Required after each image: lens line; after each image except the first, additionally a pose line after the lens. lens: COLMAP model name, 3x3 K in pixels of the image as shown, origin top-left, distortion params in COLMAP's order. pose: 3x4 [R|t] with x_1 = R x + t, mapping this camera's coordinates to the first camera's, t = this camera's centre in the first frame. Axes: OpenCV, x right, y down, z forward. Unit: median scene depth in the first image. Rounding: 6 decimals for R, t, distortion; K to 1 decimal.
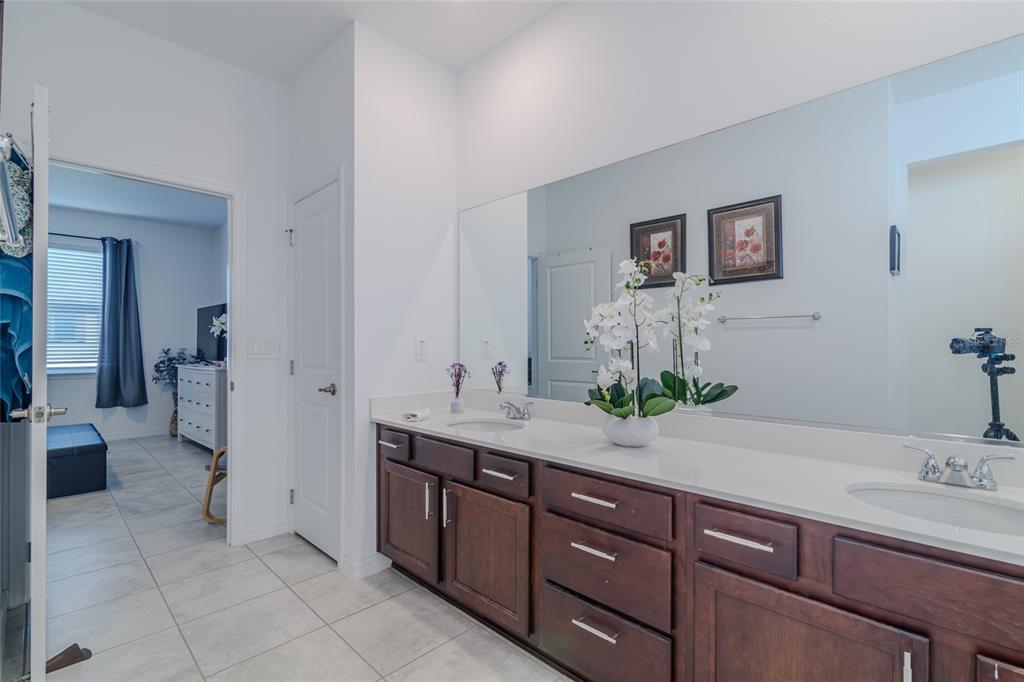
lens RADIAL K [[463.8, 0, 512.3], [0, 463.8, 344.1], [0, 0, 1]] dist [-0.001218, 0.001103]
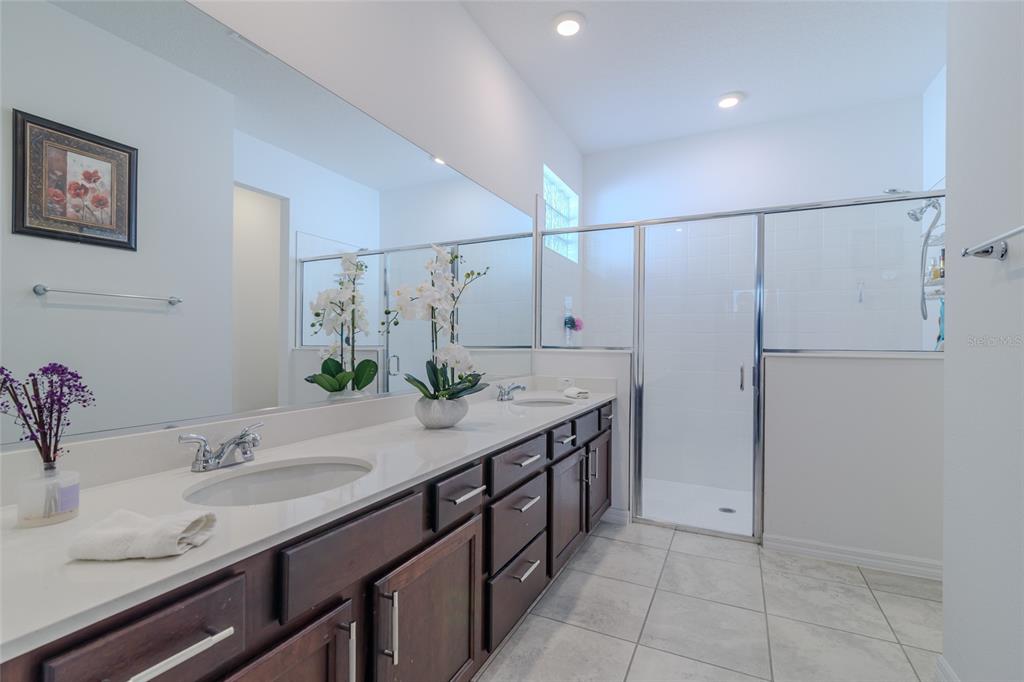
lens RADIAL K [[463.8, 0, 512.2], [0, 463.8, 345.2], [0, 0, 1]] dist [-0.001218, 0.001103]
pose [[-0.306952, -0.004599, 0.951714, -0.397292], [-0.014787, 0.999891, 0.000062, 0.015730], [-0.951610, -0.014054, -0.306987, 0.592192]]
